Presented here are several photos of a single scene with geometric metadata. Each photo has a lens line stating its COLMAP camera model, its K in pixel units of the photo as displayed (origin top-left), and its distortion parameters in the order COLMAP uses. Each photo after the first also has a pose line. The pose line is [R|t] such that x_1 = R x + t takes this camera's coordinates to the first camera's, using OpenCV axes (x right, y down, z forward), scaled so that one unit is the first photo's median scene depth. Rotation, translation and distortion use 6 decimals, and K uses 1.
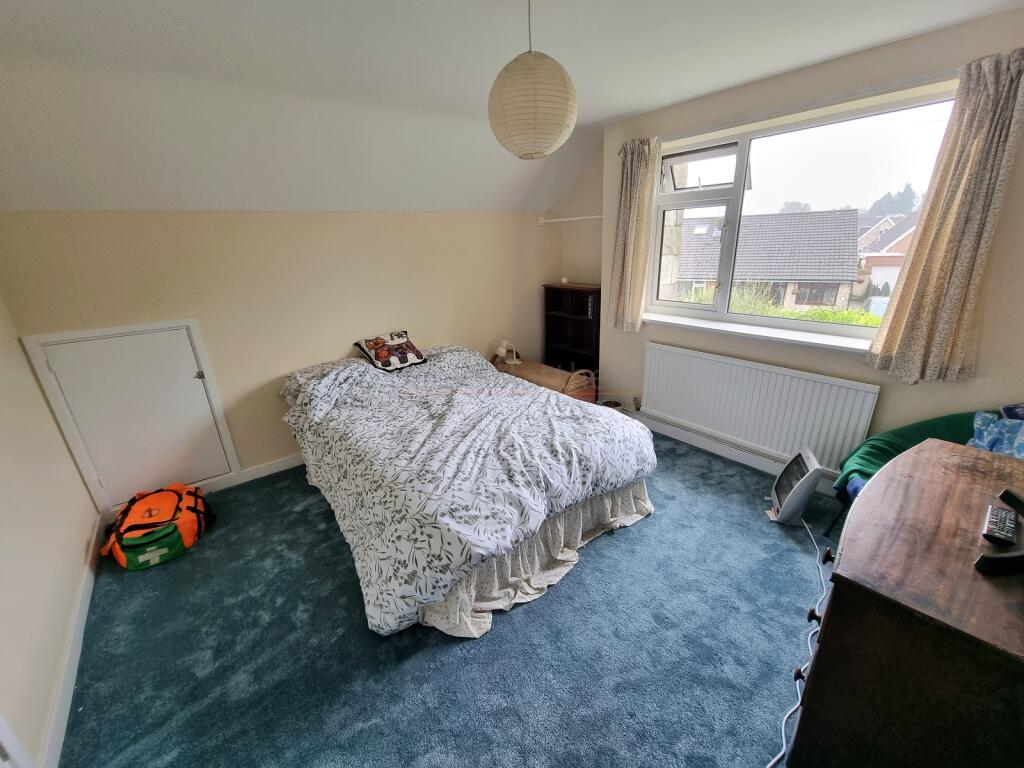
lens RADIAL K [[419.3, 0, 517.0], [0, 419.3, 388.9], [0, 0, 1]] dist [-0.001605, -0.000074]
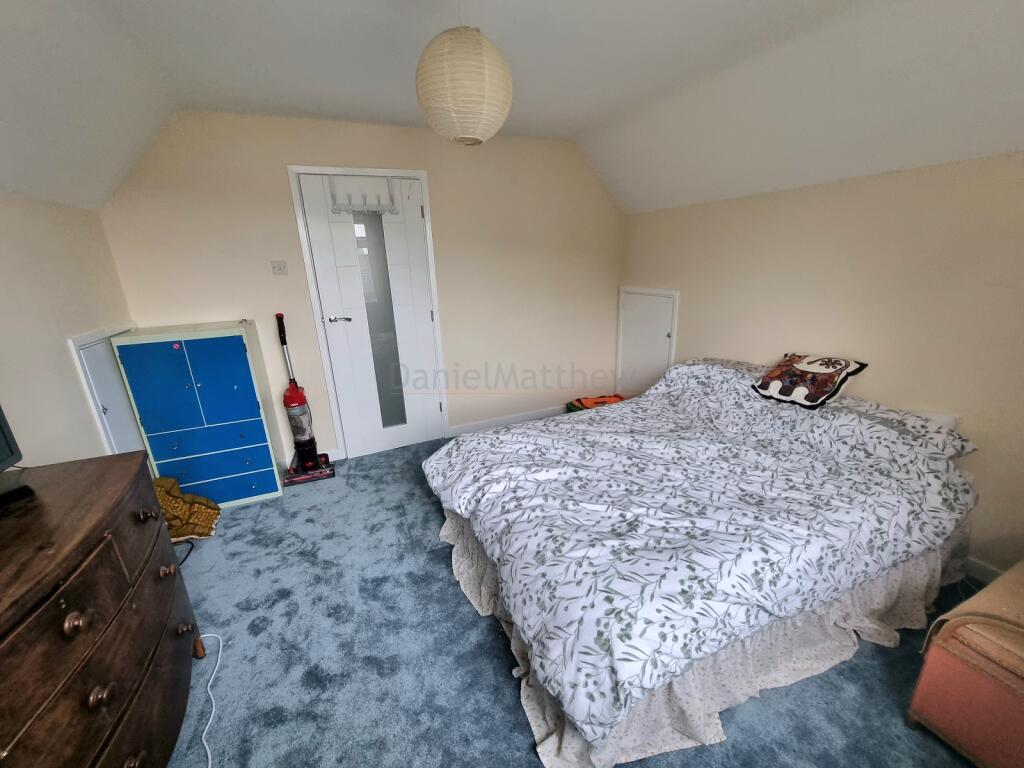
lens RADIAL K [[419.3, 0, 517.0], [0, 419.3, 388.9], [0, 0, 1]] dist [-0.001605, -0.000074]
pose [[-0.244083, 0.331276, -0.911416, 0.495593], [-0.289651, 0.872036, 0.394533, -0.224696], [0.925487, 0.360292, -0.116894, 0.672790]]
